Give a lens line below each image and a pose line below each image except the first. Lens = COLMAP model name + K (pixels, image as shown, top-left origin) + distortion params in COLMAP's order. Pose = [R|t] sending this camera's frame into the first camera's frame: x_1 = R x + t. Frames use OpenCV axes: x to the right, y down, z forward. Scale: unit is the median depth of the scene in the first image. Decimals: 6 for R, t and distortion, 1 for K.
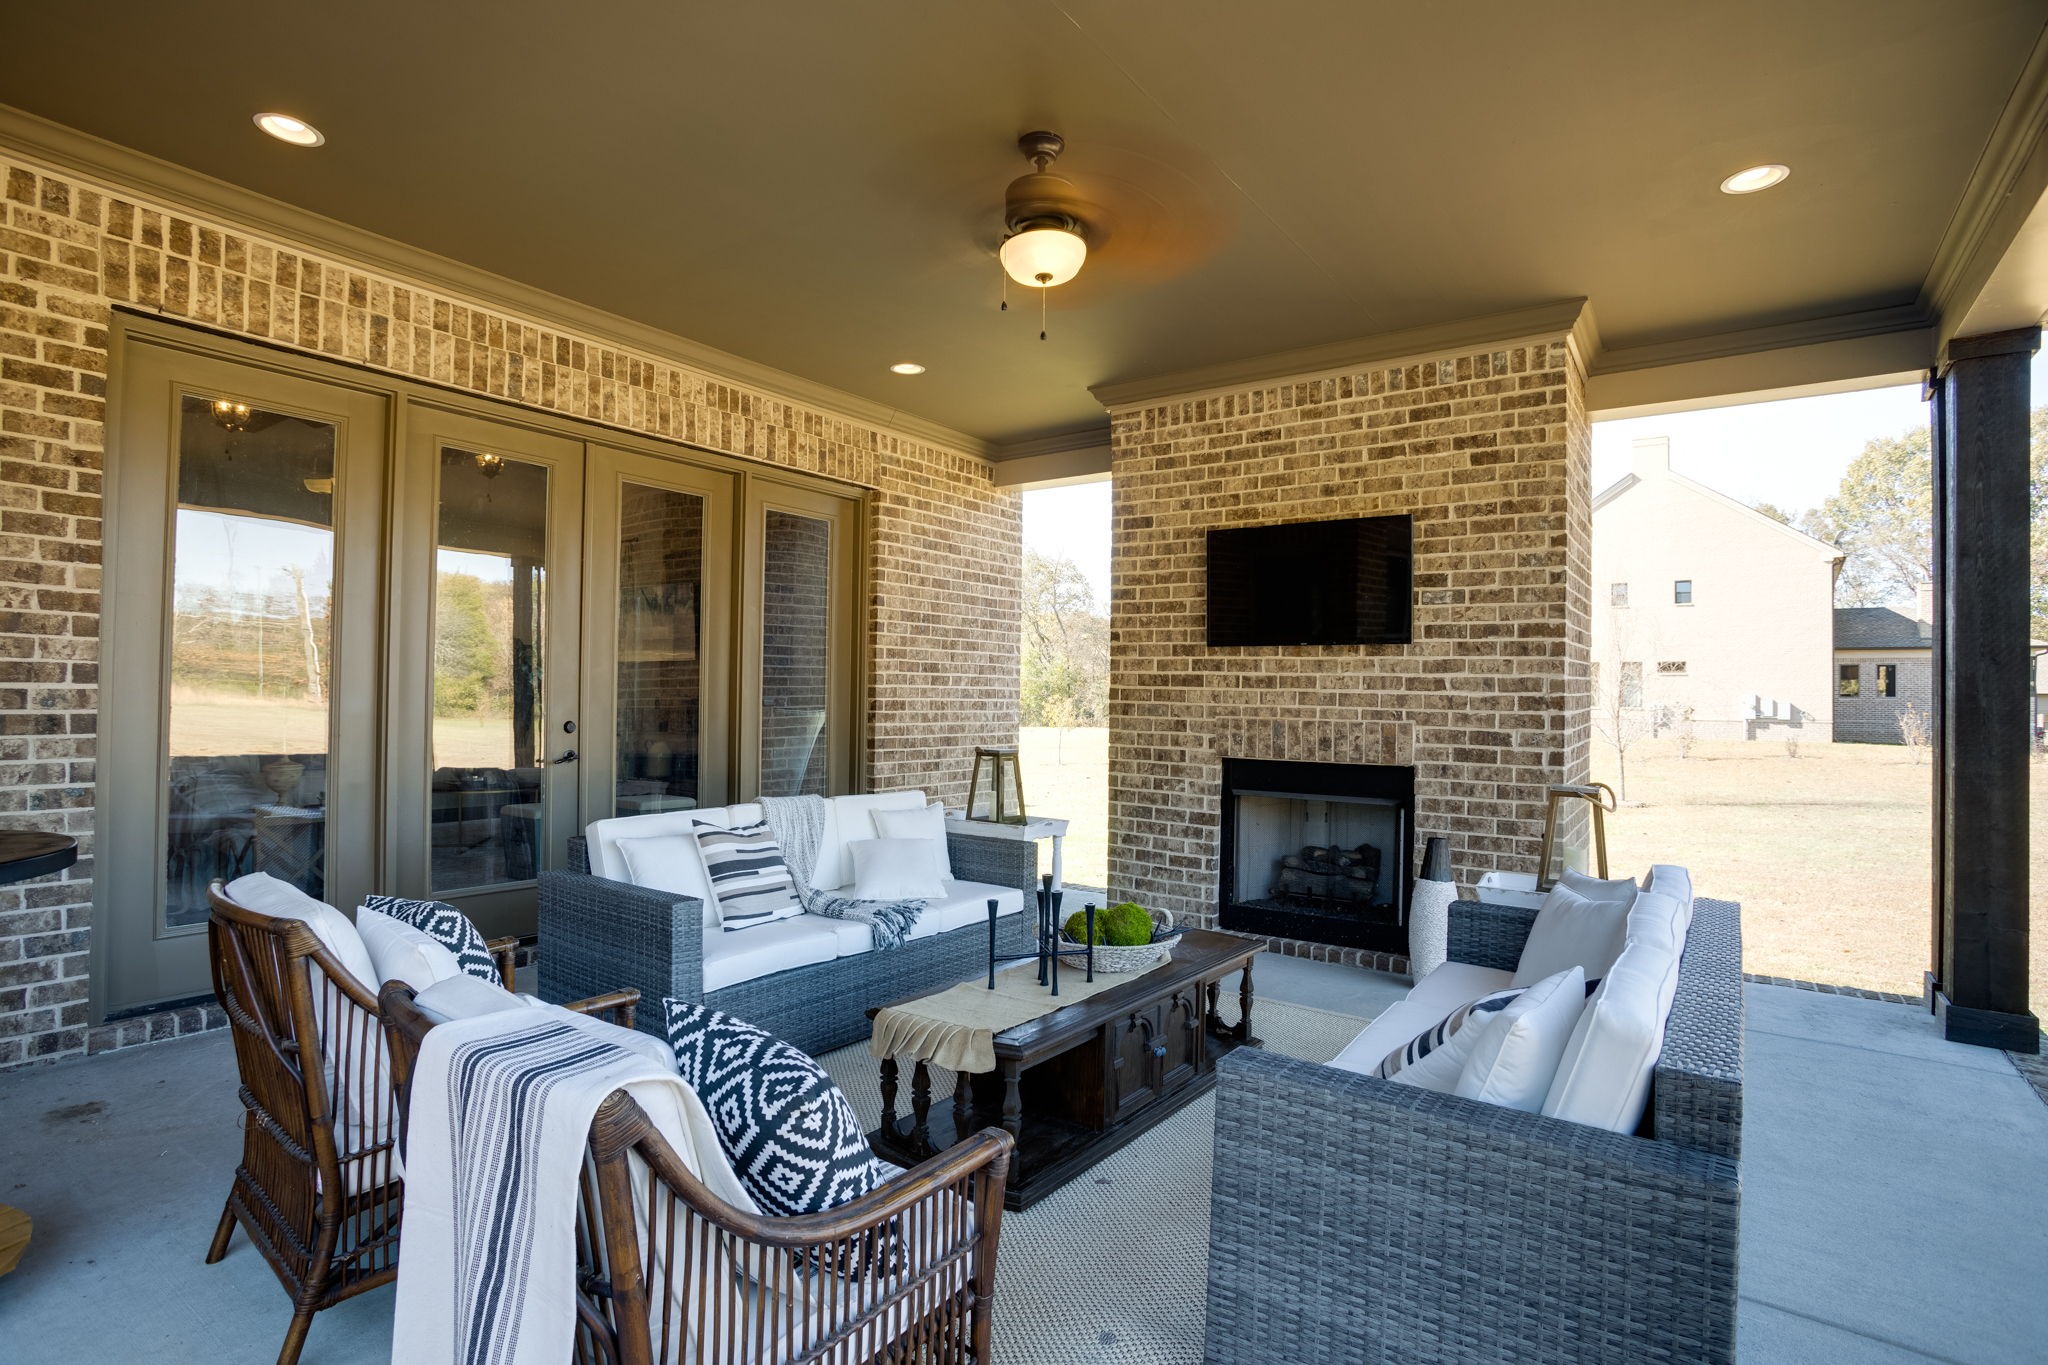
lens RADIAL K [[1026.8, 0, 1016.5], [0, 1026.8, 654.7], [0, 0, 1]] dist [-0.057928, 0.028197]
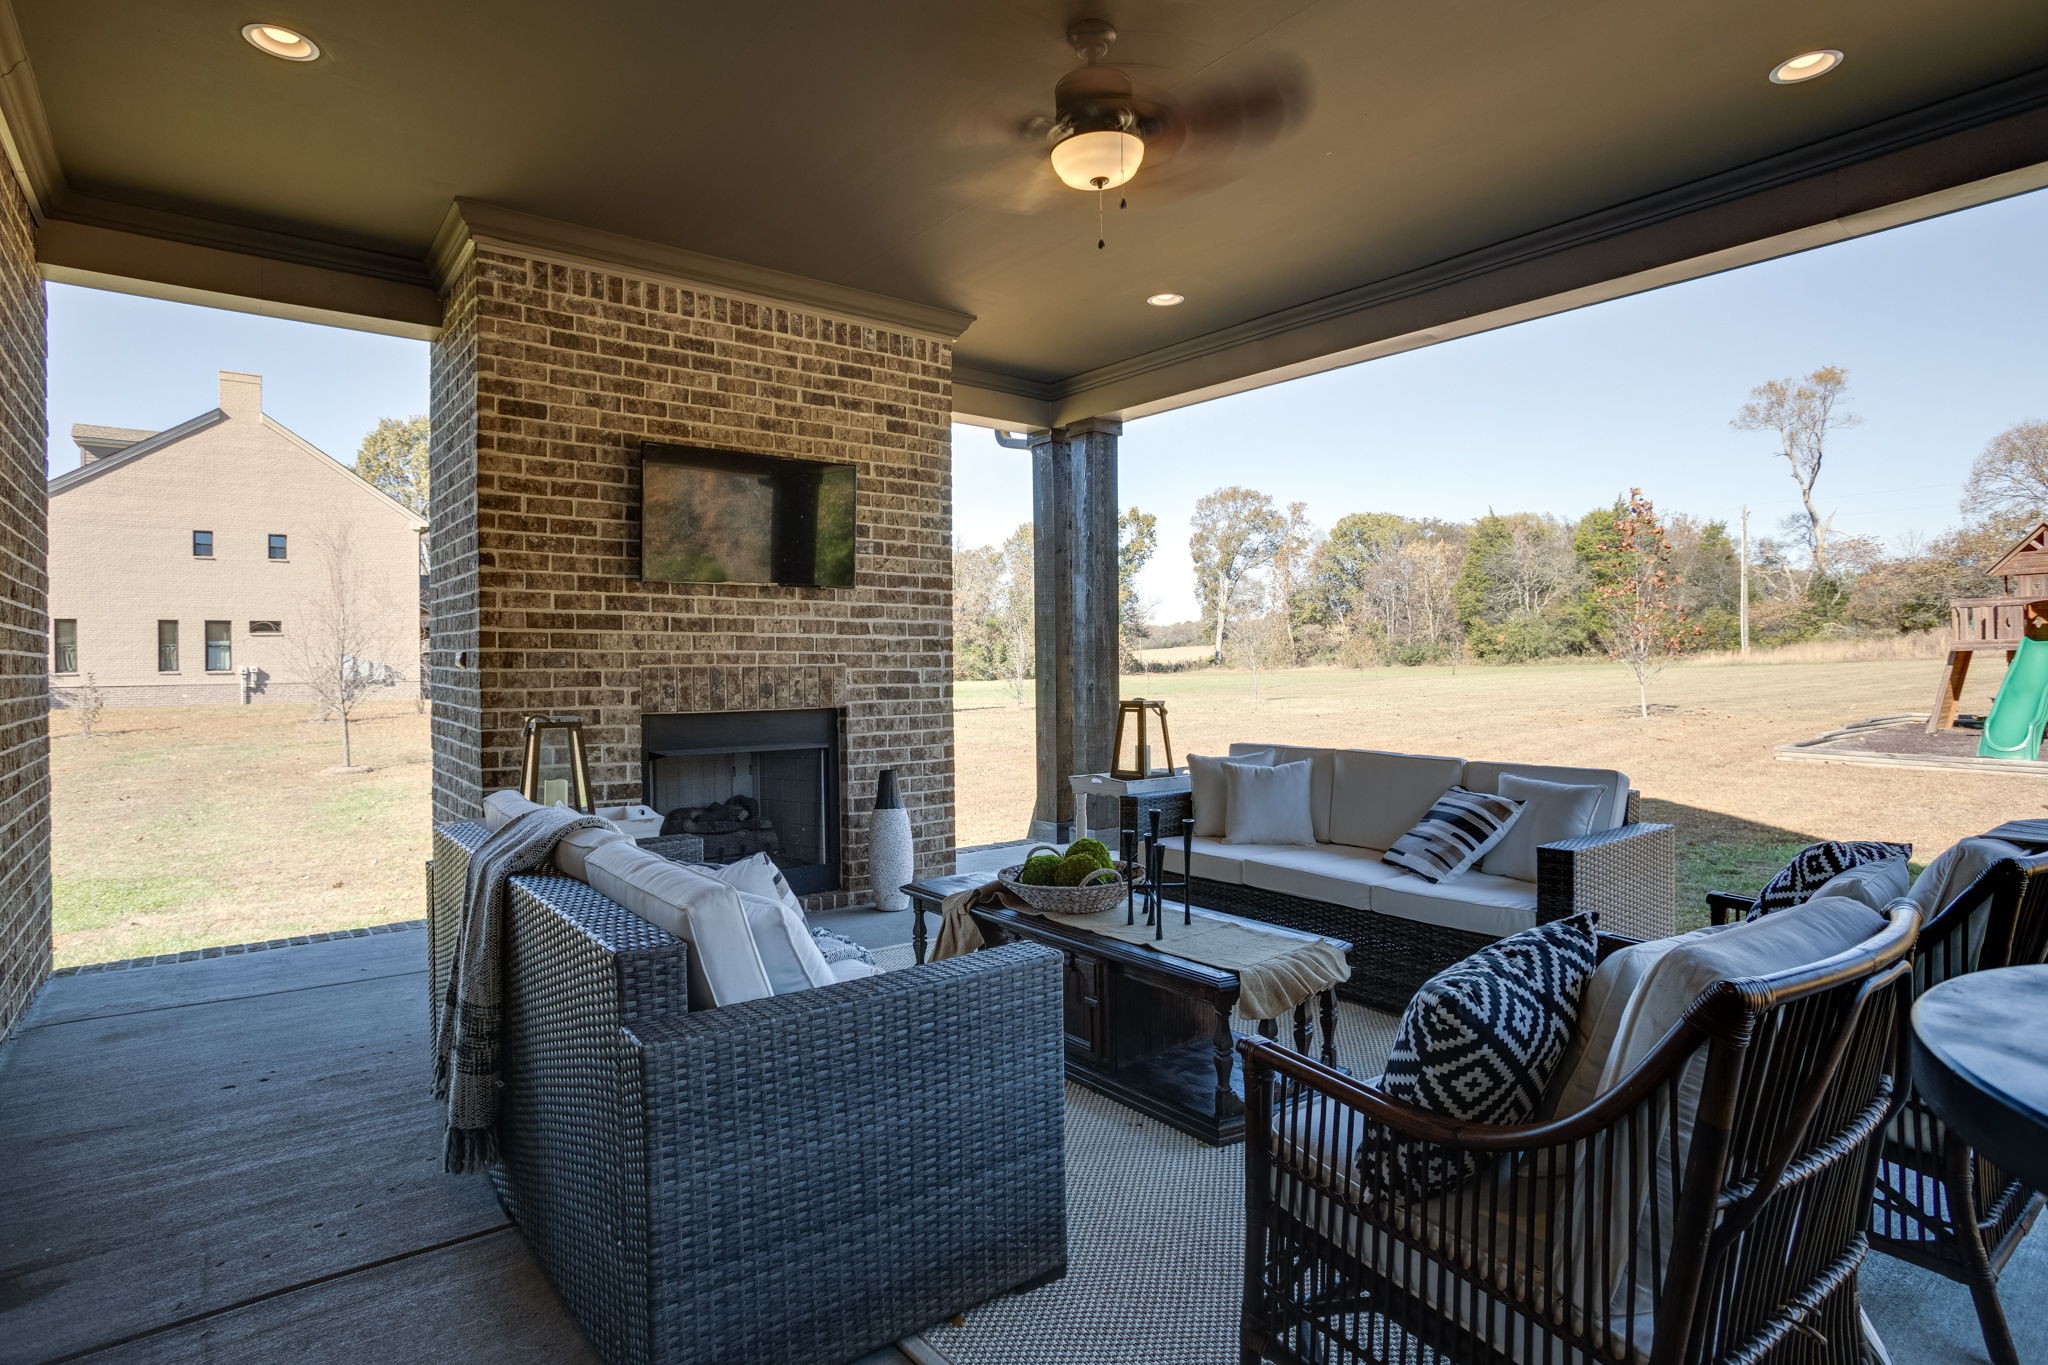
lens RADIAL K [[1057.4, 0, 1017.7], [0, 1057.4, 624.5], [0, 0, 1]] dist [-0.027422, 0.000166]
pose [[0.295798, 0.016285, 0.955112, -0.563435], [-0.023470, 0.999677, -0.009776, 0.029970], [-0.954962, -0.019524, 0.296084, 0.485475]]
